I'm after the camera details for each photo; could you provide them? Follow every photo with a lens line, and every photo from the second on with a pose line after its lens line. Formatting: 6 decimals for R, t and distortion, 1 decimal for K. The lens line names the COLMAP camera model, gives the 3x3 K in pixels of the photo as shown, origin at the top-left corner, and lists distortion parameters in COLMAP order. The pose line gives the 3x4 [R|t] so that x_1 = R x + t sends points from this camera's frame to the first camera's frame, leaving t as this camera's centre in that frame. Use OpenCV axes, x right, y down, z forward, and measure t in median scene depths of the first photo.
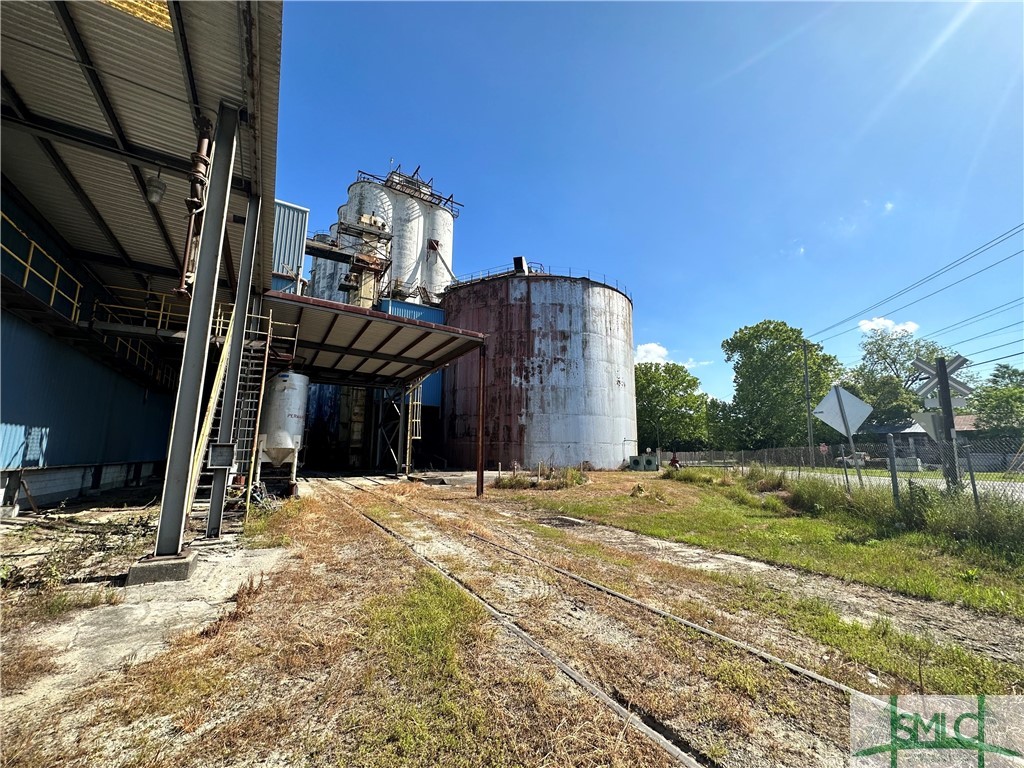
lens RADIAL K [[405.7, 0, 511.1], [0, 405.7, 385.1], [0, 0, 1]] dist [-0.002755, 0.000741]
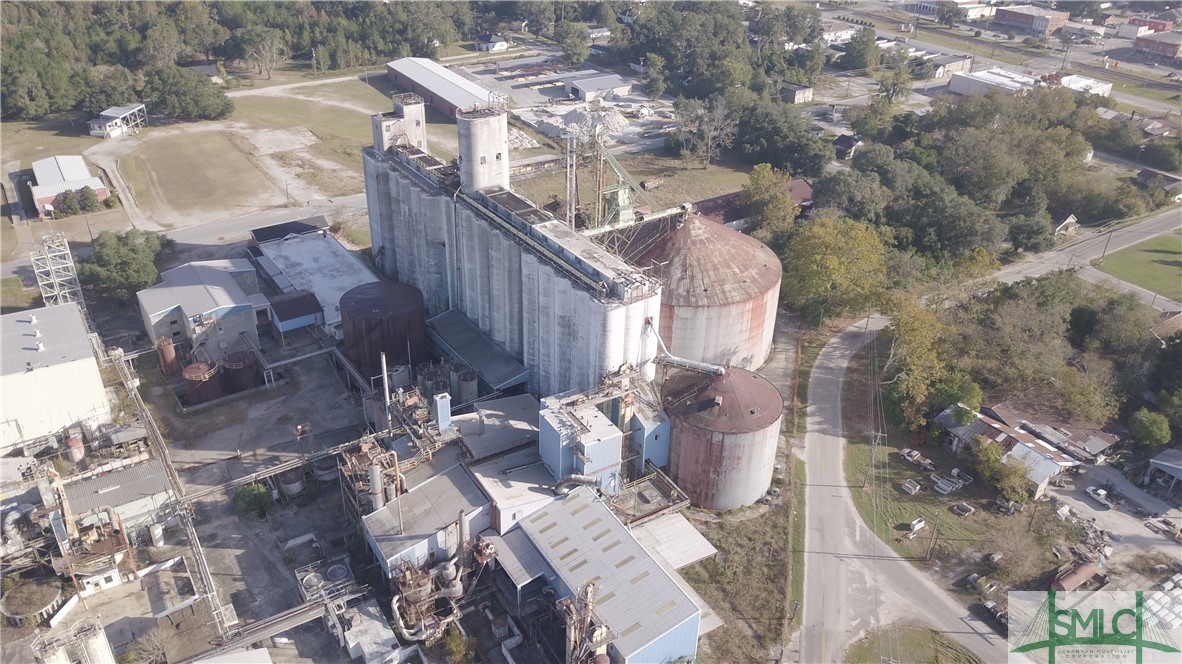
lens RADIAL K [[887.3, 0, 589.3], [0, 887.3, 332.0], [0, 0, 1]] dist [-0.001780, -0.000098]
pose [[0.999370, 0.002160, 0.035423, -0.767717], [-0.024540, 0.763119, 0.645792, -3.432690], [-0.025637, -0.646254, 0.762691, -1.938643]]
